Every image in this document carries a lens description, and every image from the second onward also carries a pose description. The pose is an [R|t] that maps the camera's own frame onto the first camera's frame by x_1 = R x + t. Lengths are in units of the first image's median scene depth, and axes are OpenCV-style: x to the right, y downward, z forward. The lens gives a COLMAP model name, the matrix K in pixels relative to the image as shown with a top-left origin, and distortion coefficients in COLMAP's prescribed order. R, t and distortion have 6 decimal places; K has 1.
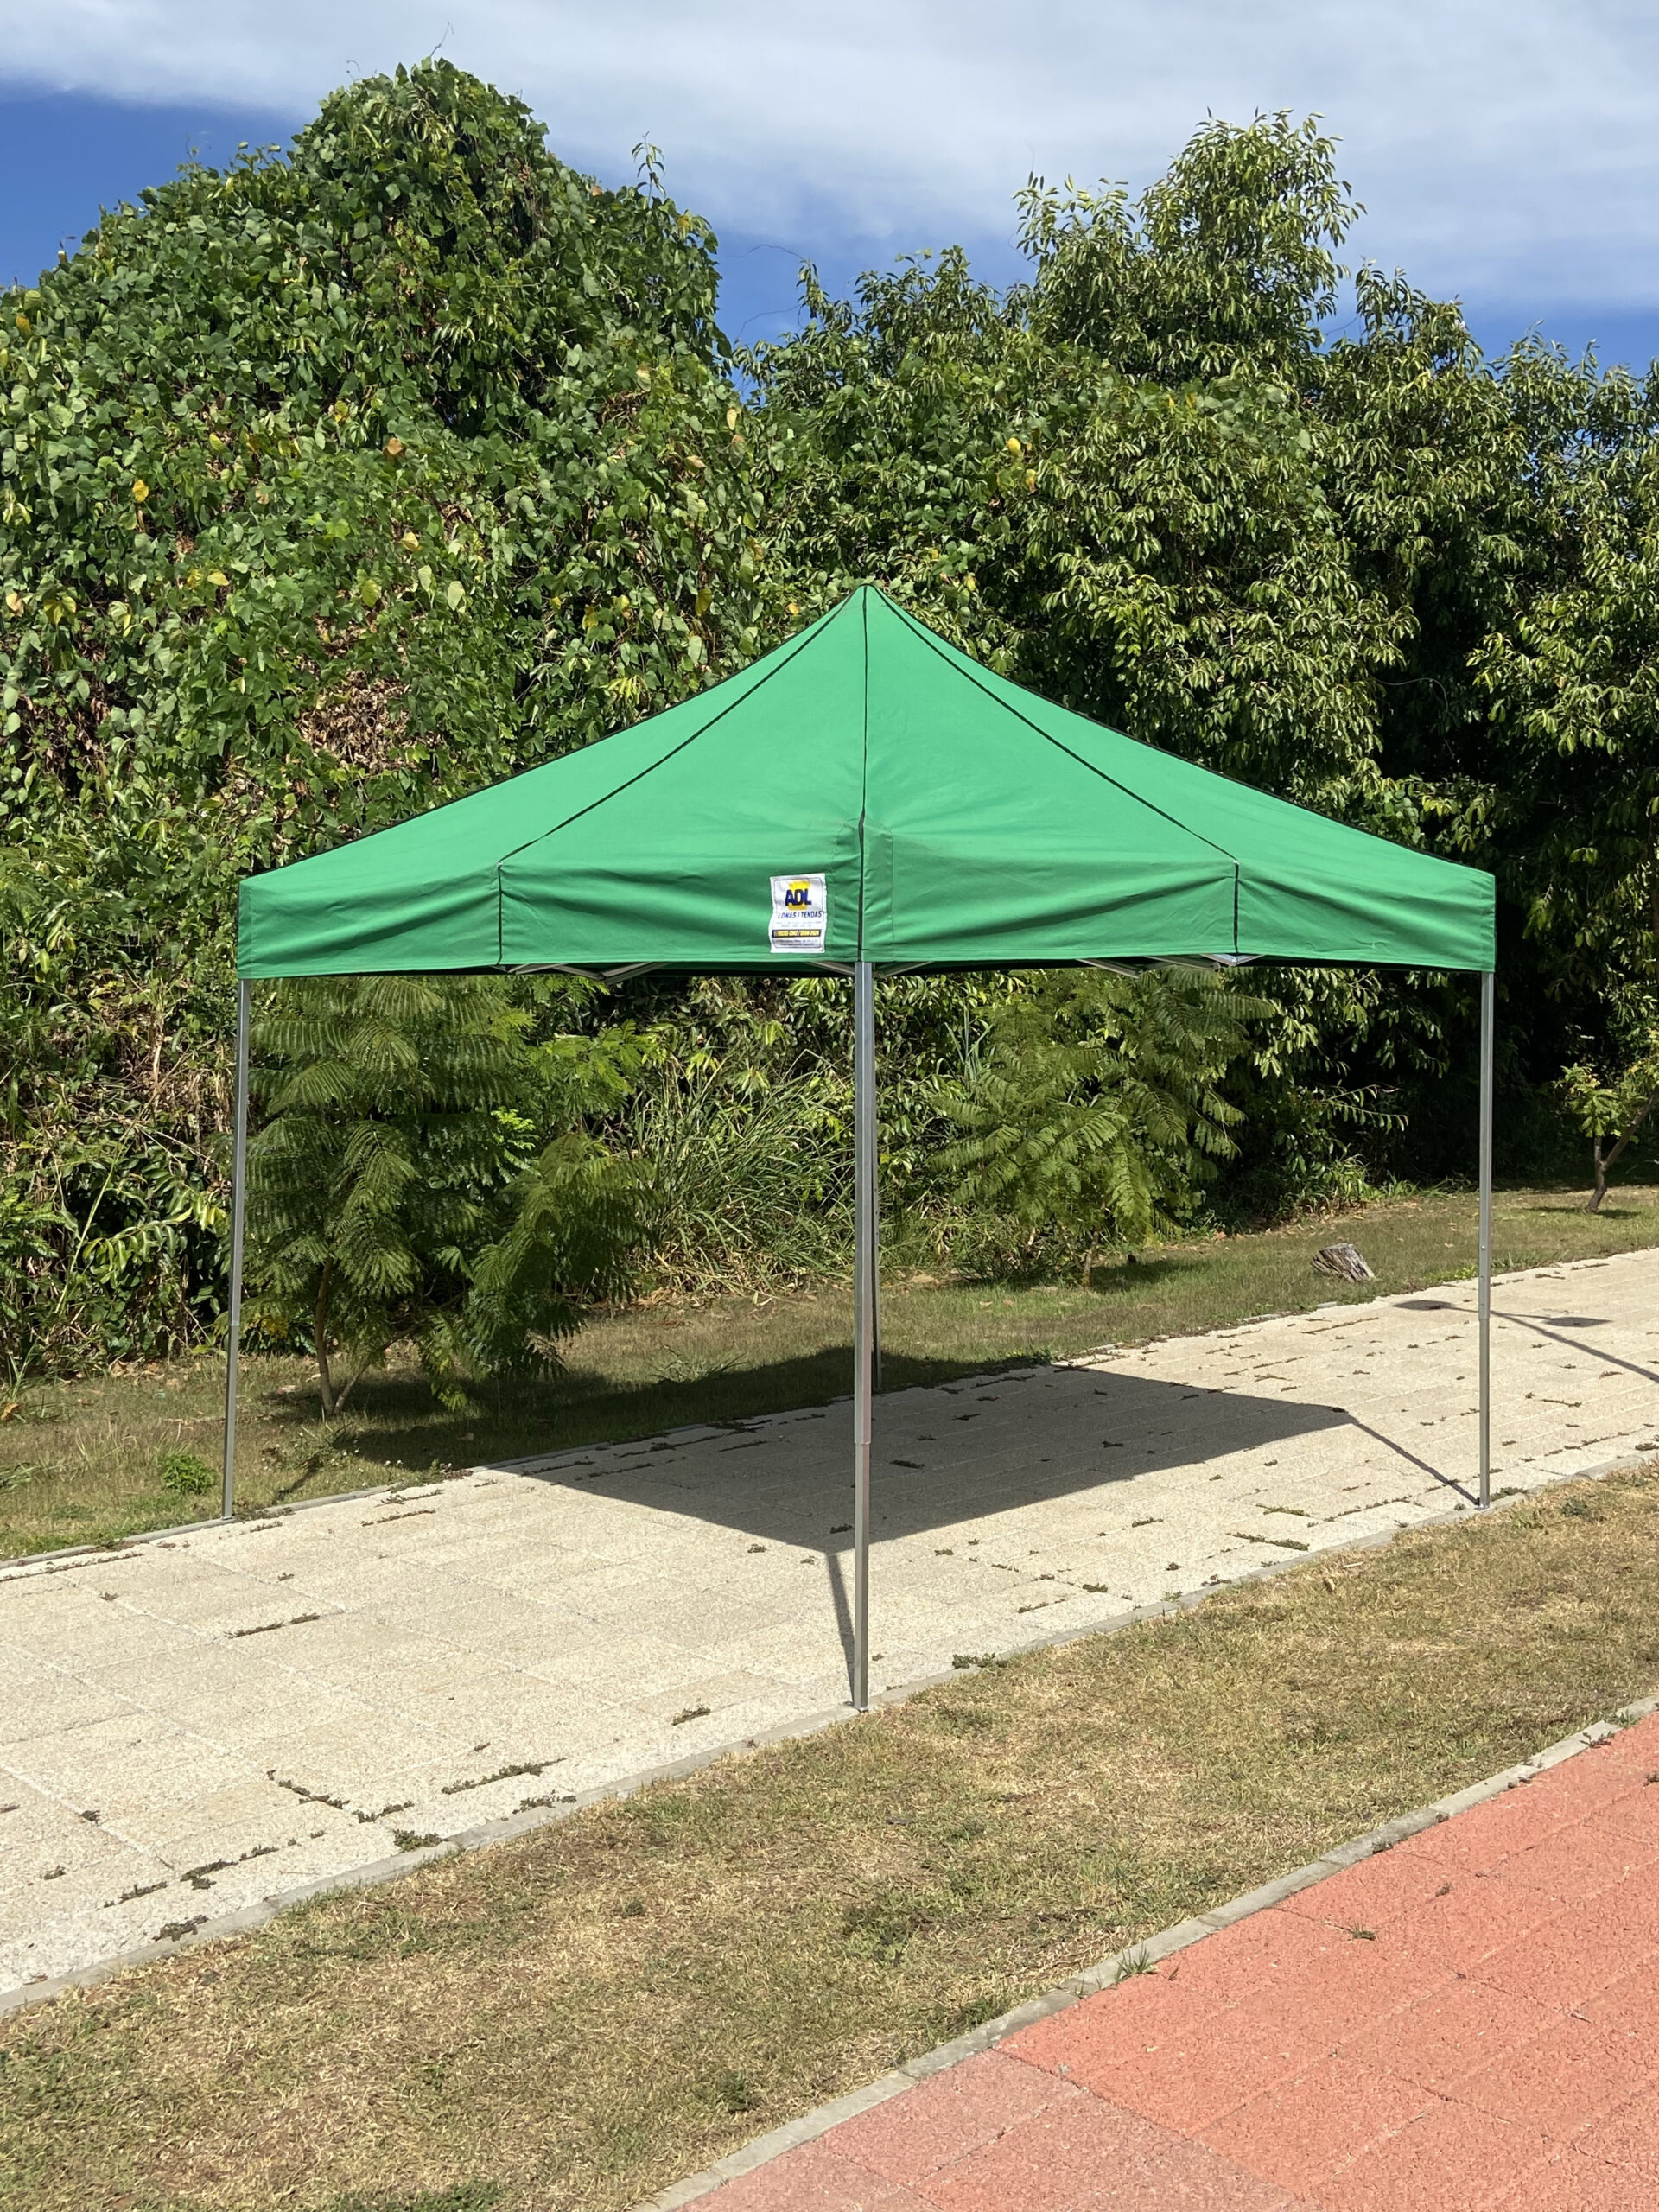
lens RADIAL K [[2124.7, 0, 846.6], [0, 2124.7, 1125.1], [0, 0, 1]] dist [0.105208, -0.115153]
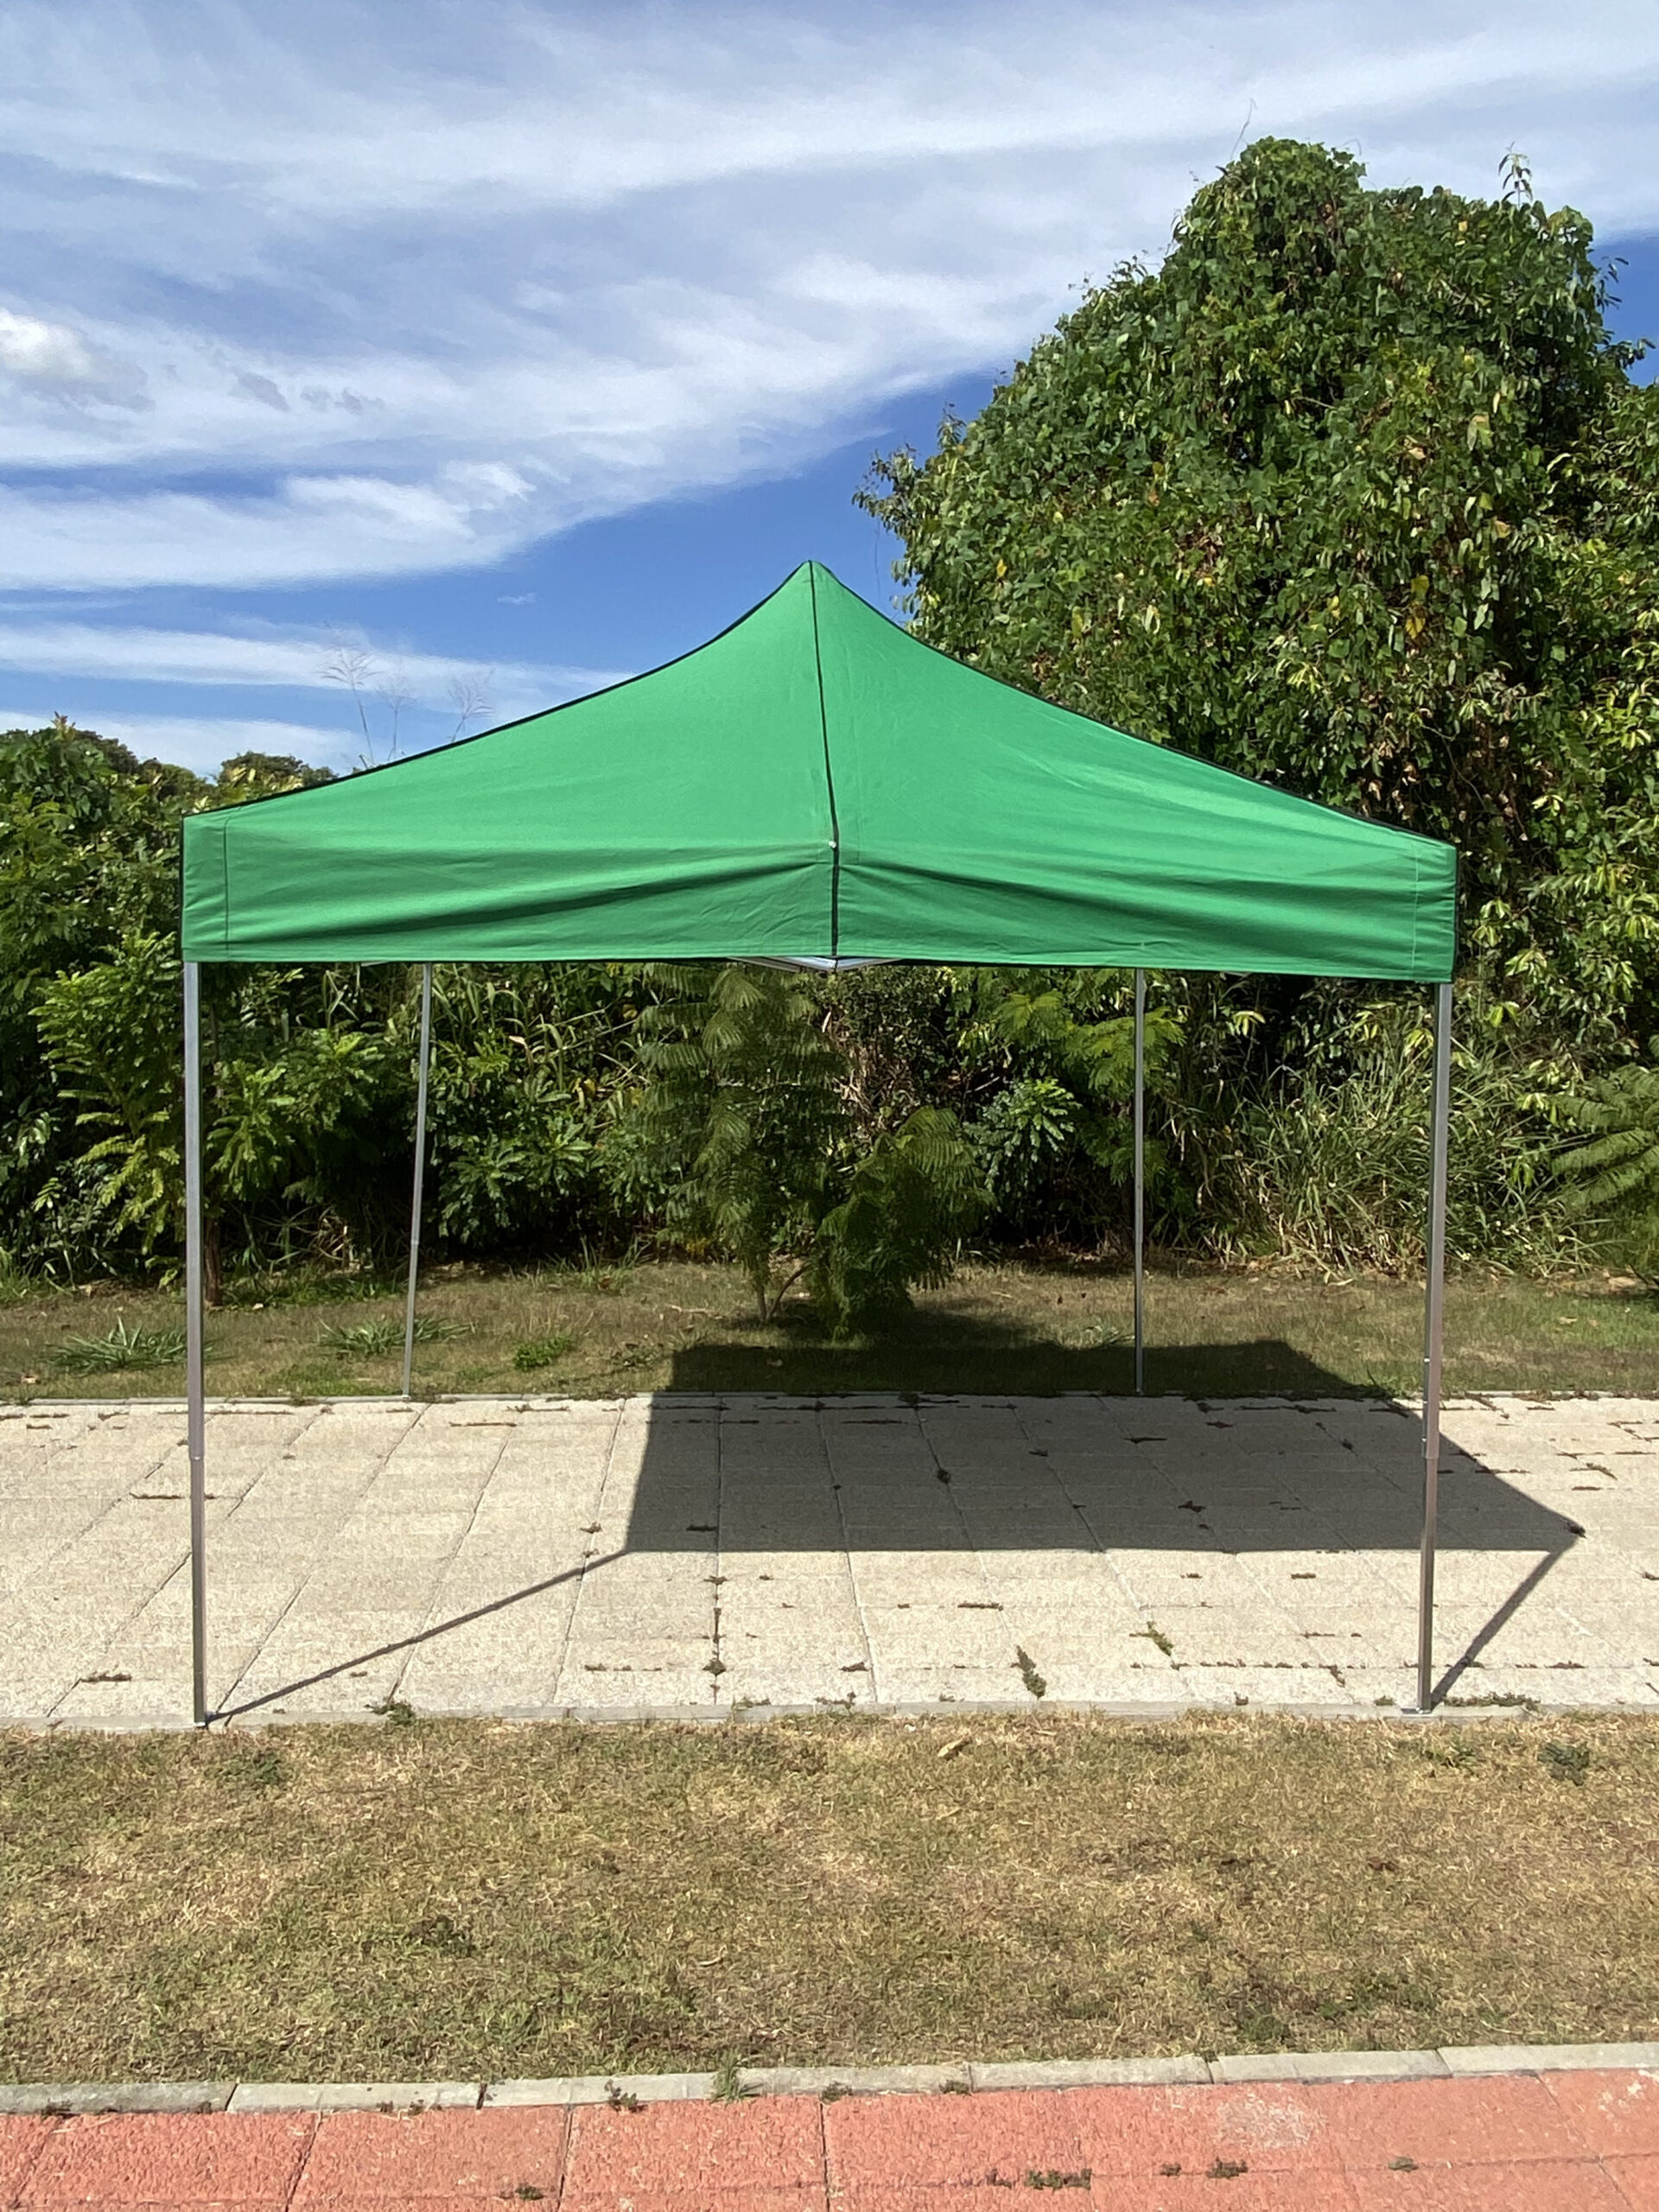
lens RADIAL K [[1628.8, 0, 825.5], [0, 1628.8, 1097.6], [0, 0, 1]] dist [0.107070, -0.148251]
pose [[0.753439, 0.070895, -0.653684, 0.316205], [-0.055844, 0.997478, 0.043815, -0.028358], [0.655142, 0.003493, 0.755498, 0.277723]]
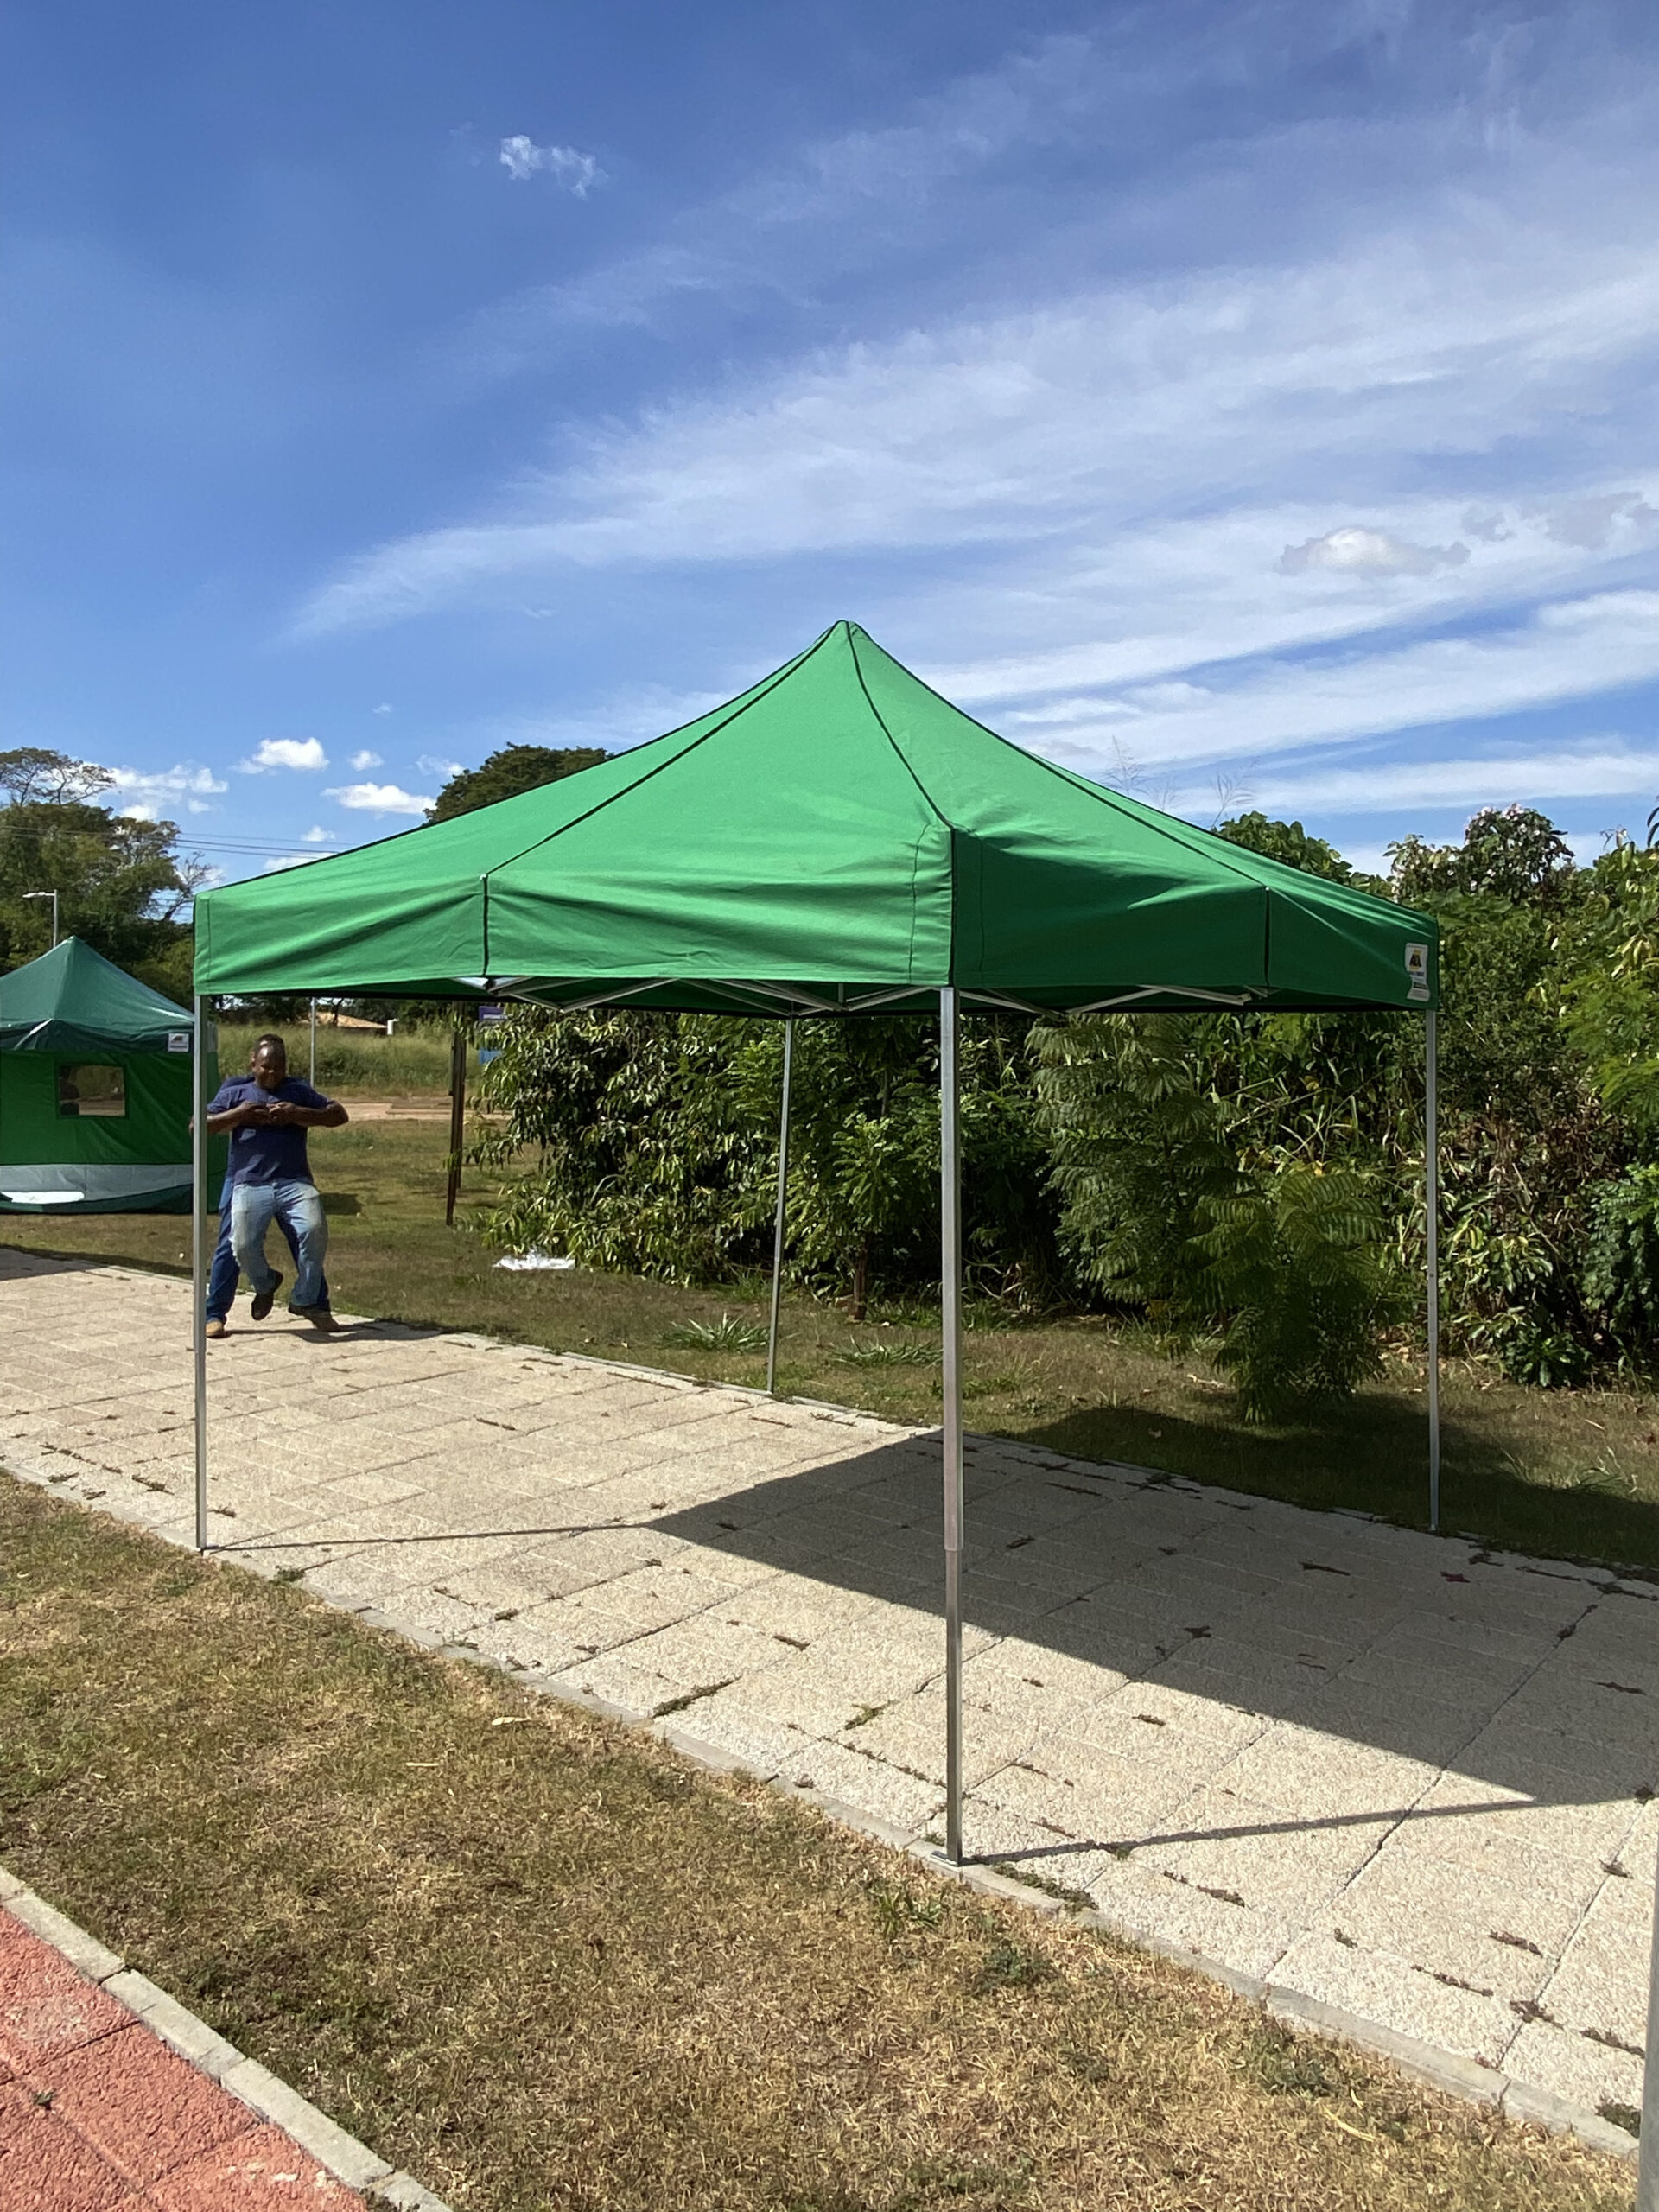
lens RADIAL K [[1532.1, 0, 829.5], [0, 1532.1, 1106.0], [0, 0, 1]] dist [0.090644, -0.120834]
pose [[0.110964, 0.045200, -0.992796, 0.457336], [-0.069987, 0.996840, 0.037562, -0.031794], [0.991357, 0.065315, 0.113777, 0.571481]]
